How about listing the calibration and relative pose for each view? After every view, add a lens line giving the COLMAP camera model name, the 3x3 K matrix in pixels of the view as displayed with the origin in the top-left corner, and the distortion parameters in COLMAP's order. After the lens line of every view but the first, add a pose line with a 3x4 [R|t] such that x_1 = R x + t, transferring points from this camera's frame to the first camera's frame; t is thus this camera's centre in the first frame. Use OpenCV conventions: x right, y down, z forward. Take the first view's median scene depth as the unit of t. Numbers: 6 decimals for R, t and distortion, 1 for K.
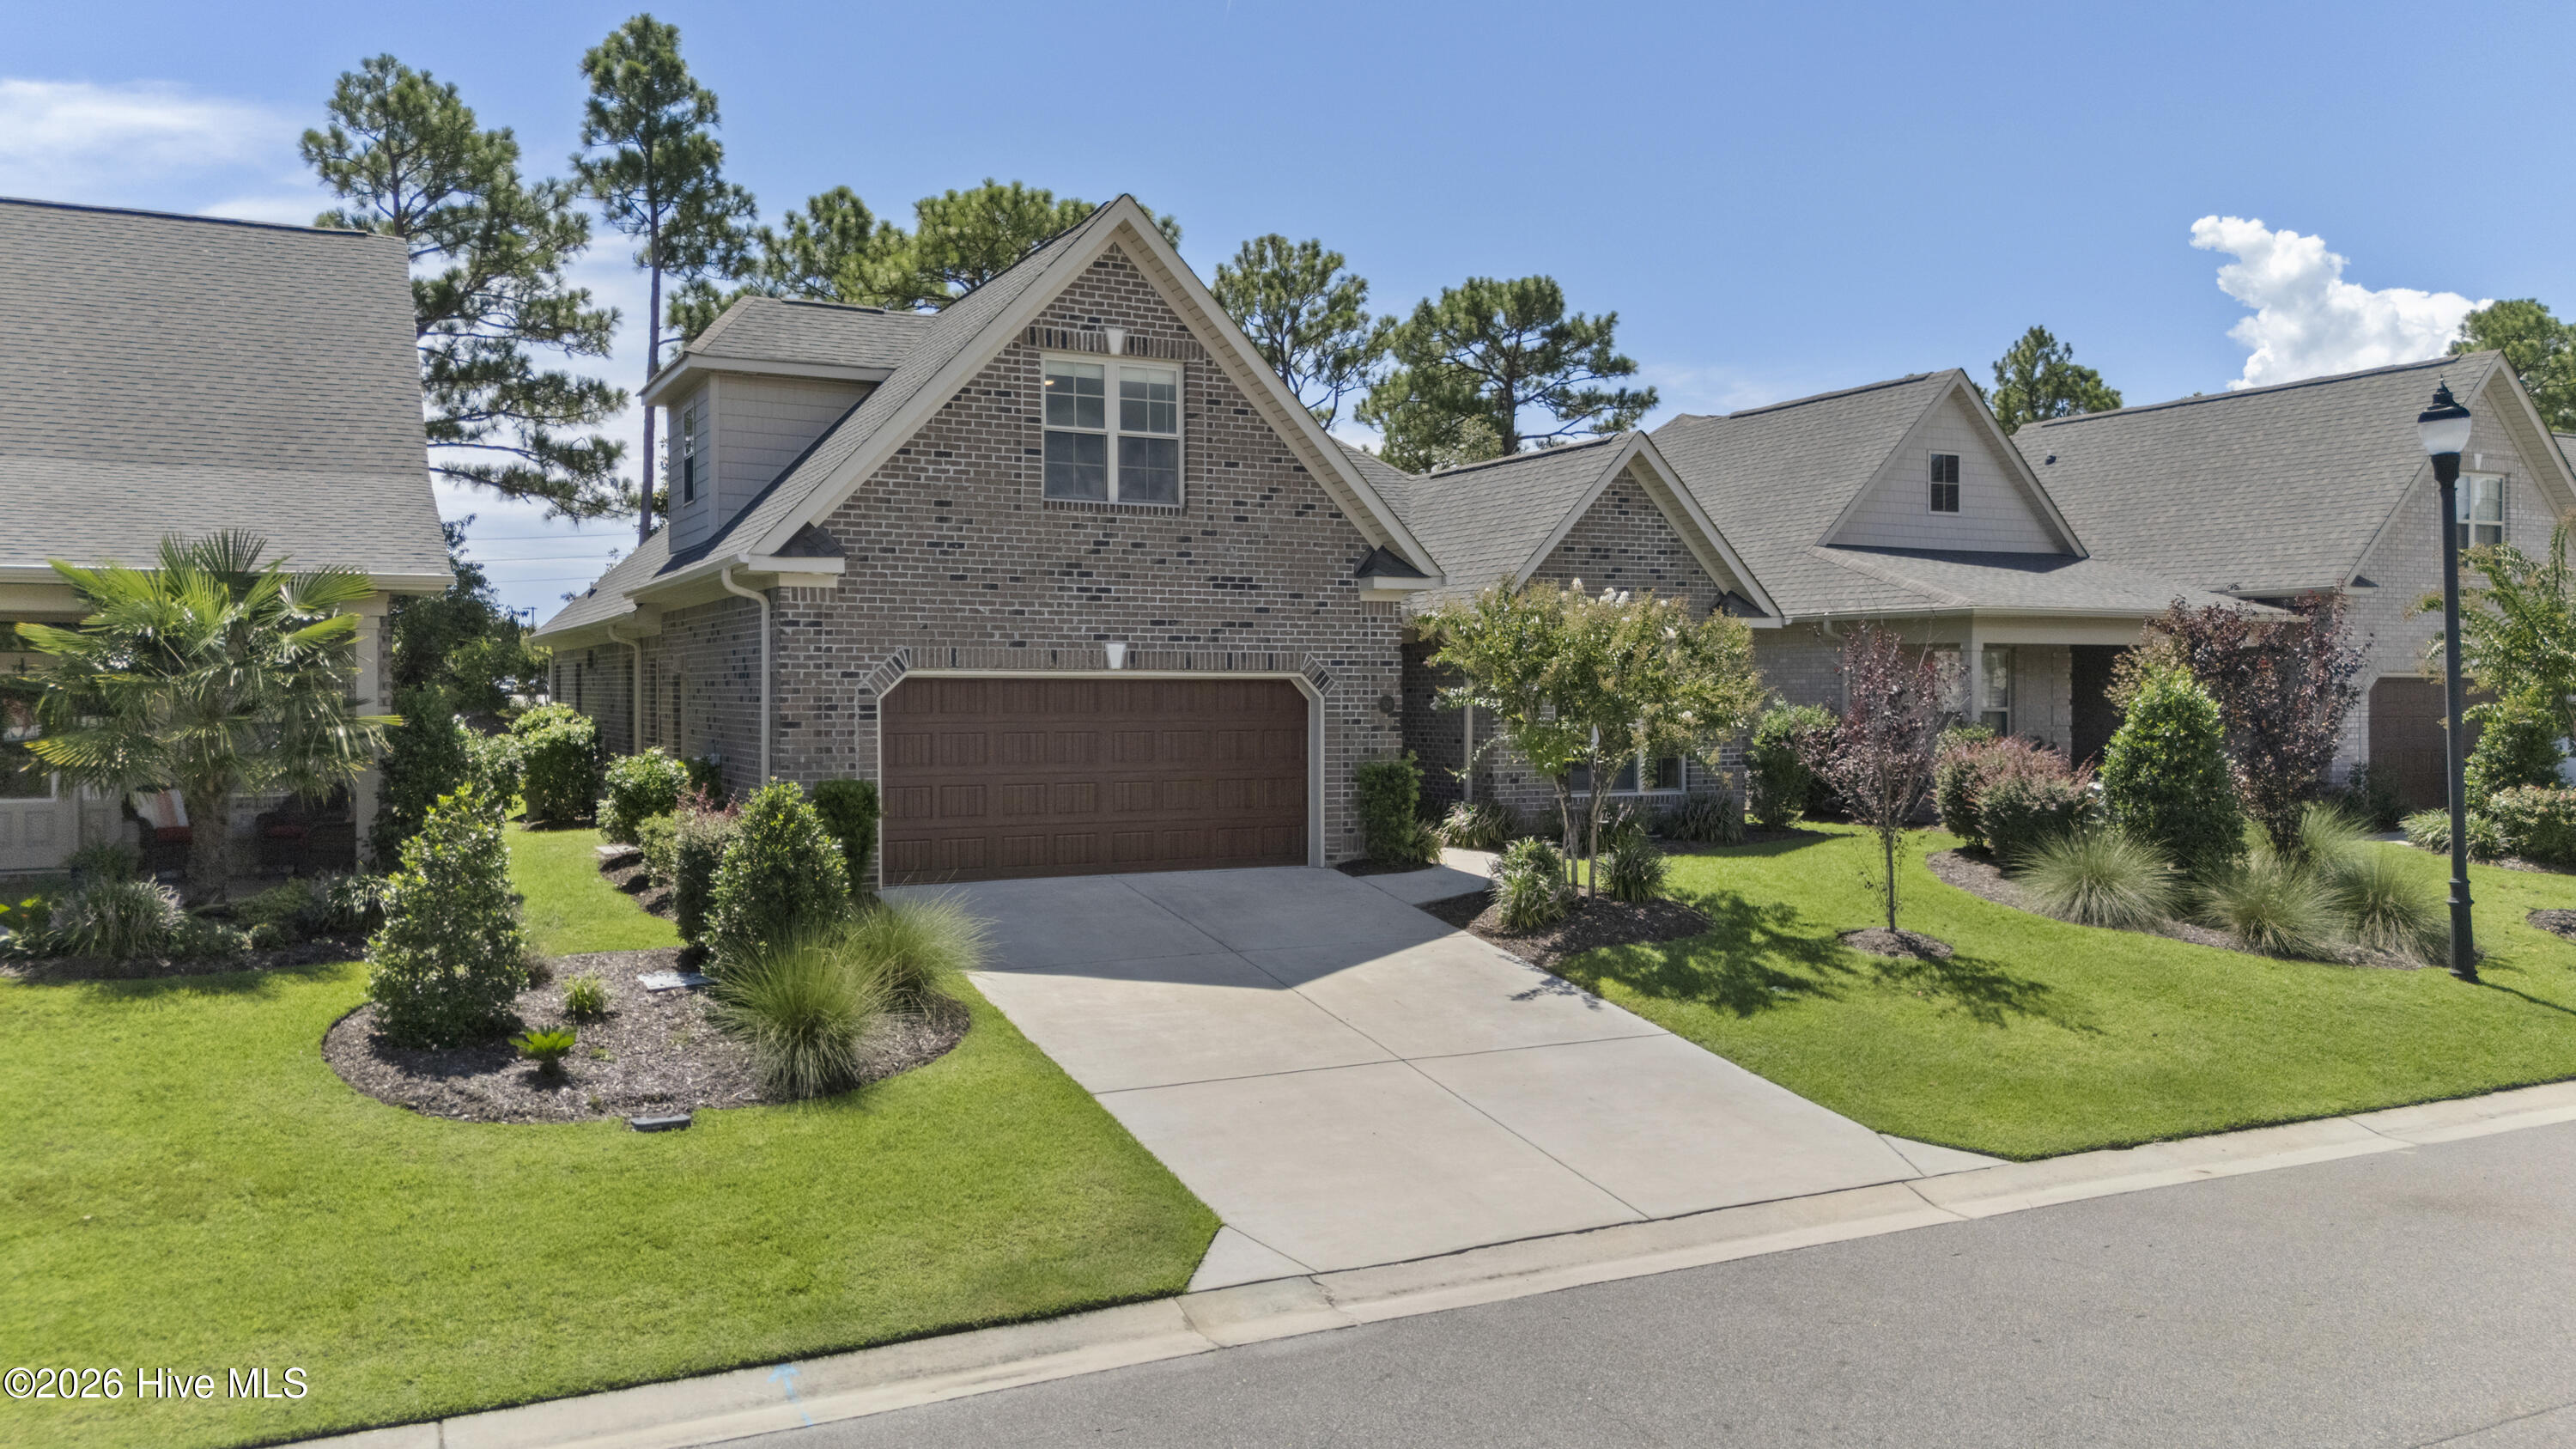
lens RADIAL K [[1902.3, 0, 1300.2], [0, 1902.3, 728.8], [0, 0, 1]] dist [0.097766, -0.116702]
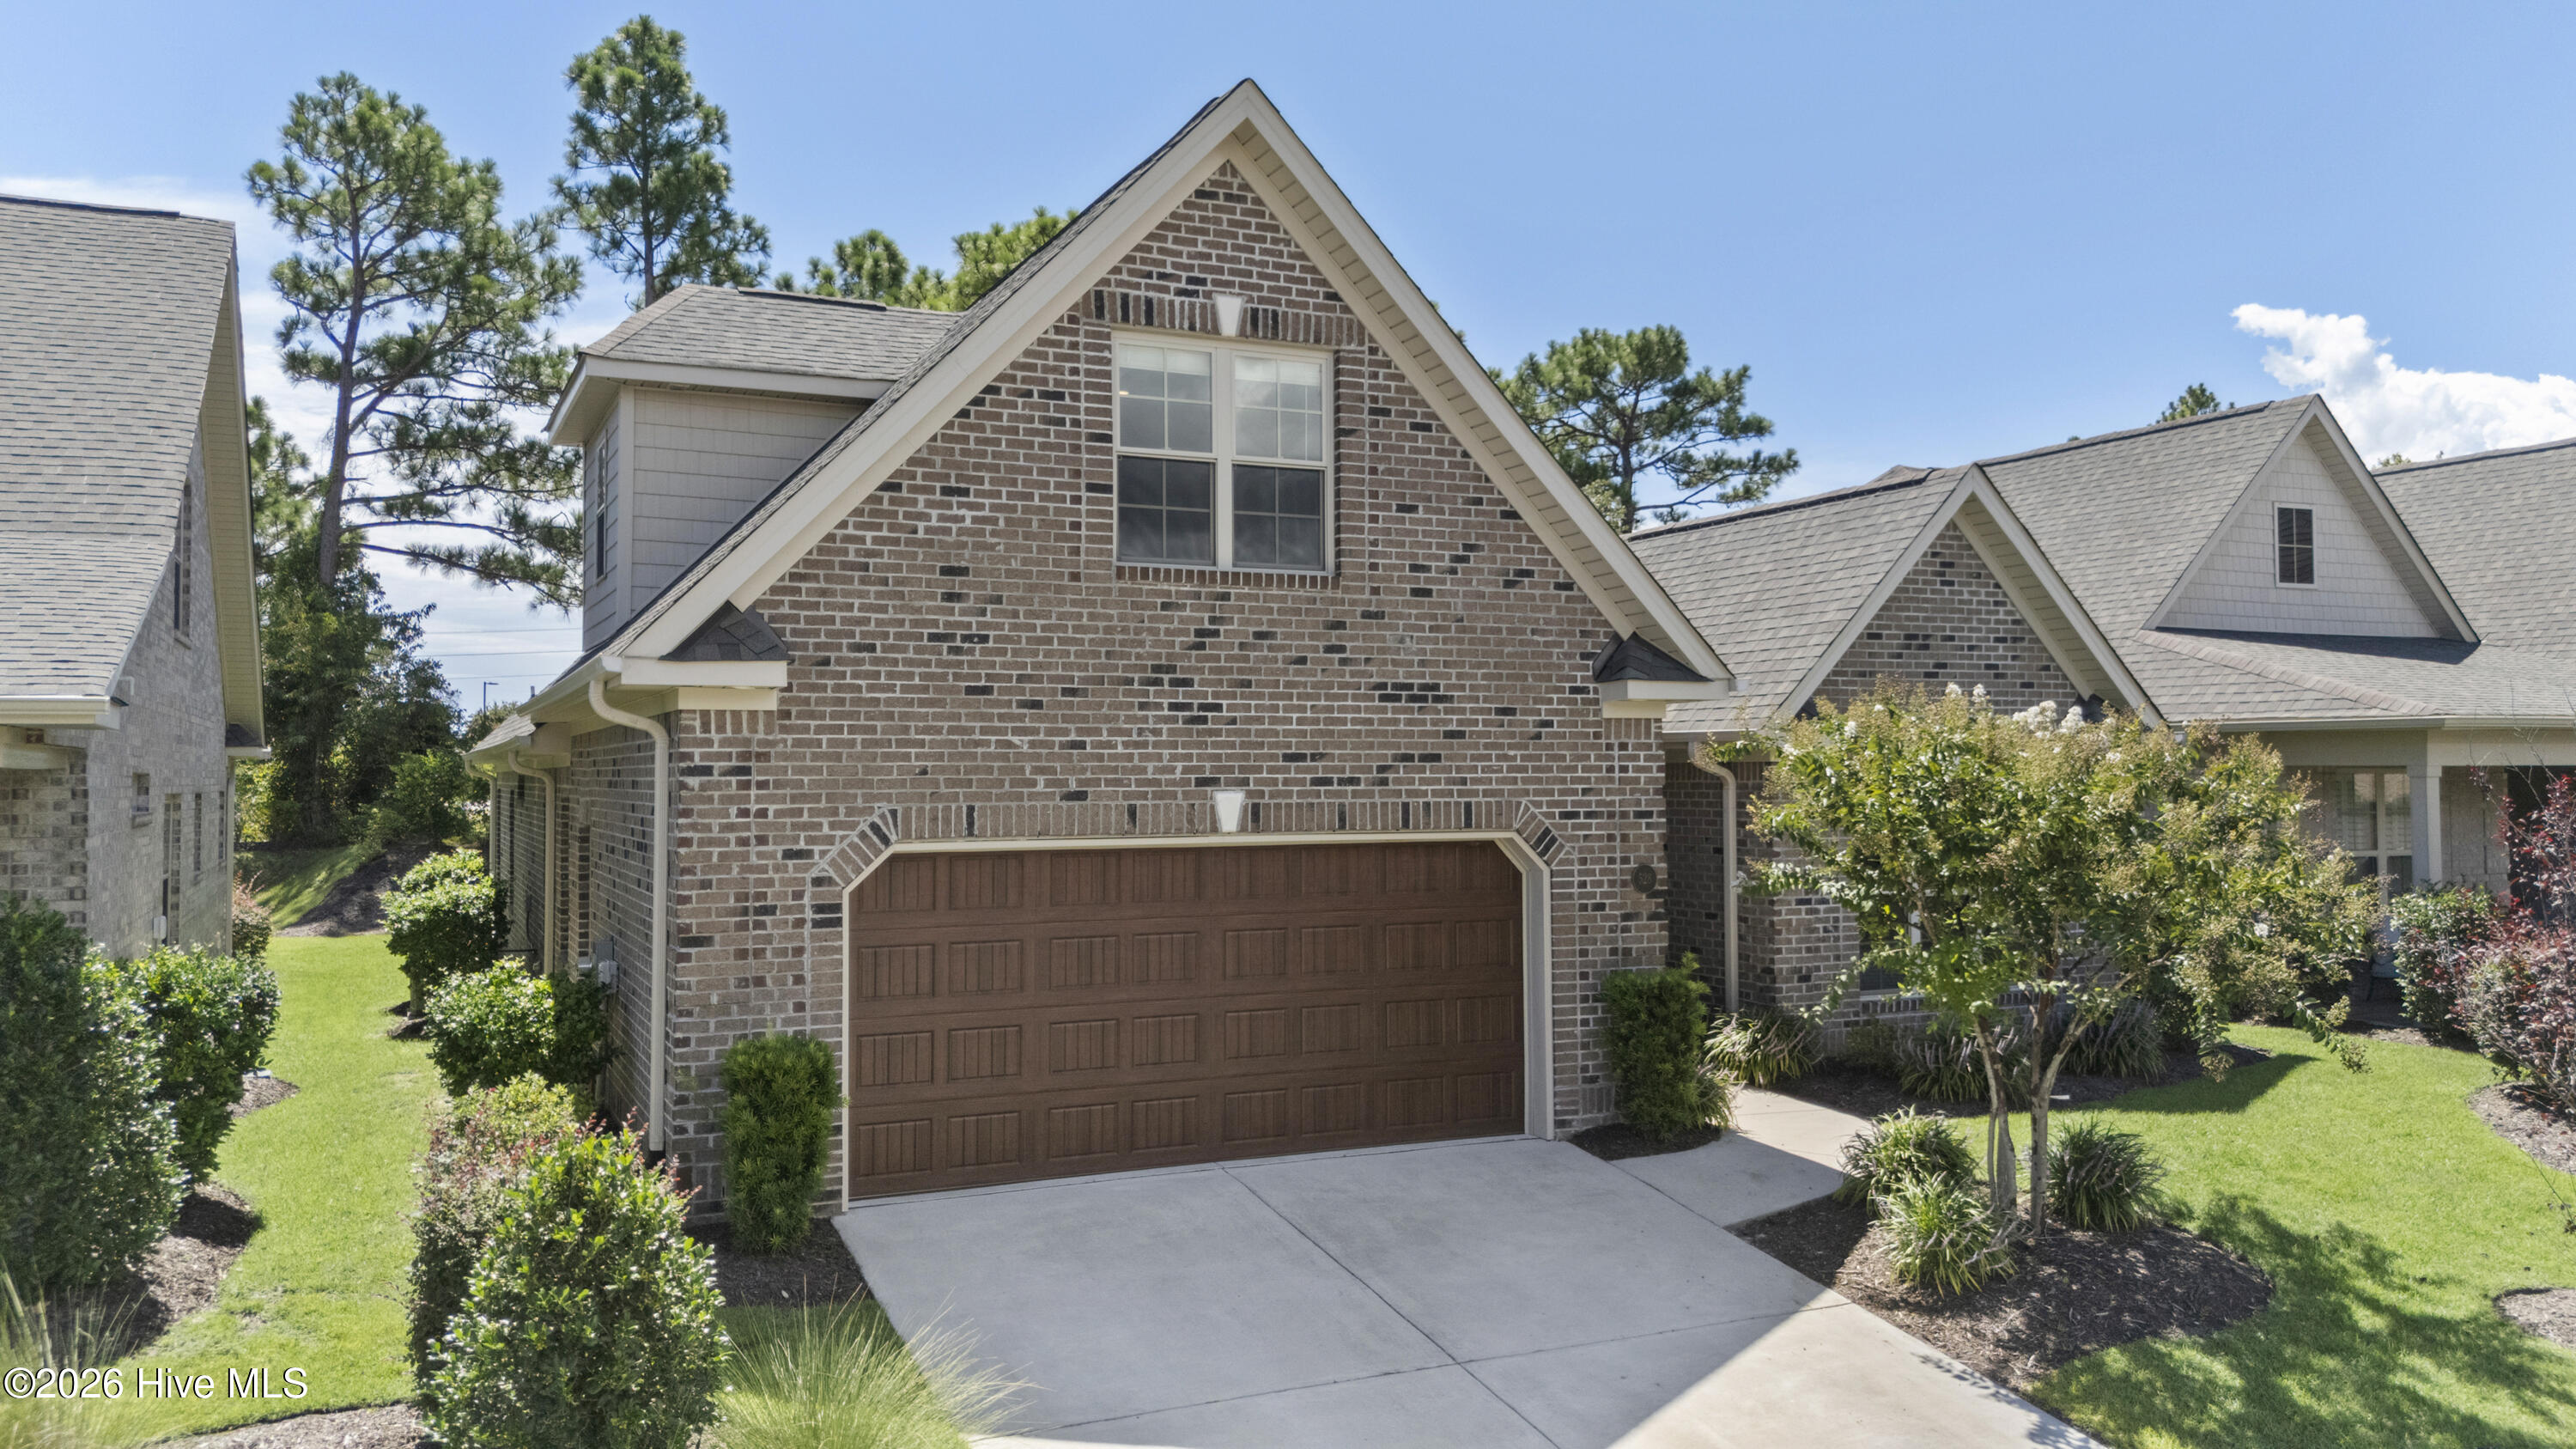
lens RADIAL K [[1894.6, 0, 1288.0], [0, 1894.6, 724.5], [0, 0, 1]] dist [0.091555, -0.112462]
pose [[0.999407, -0.005238, -0.034032, -0.052876], [0.003655, 0.998915, -0.046425, -0.035664], [0.034238, 0.046273, 0.998342, 0.354412]]
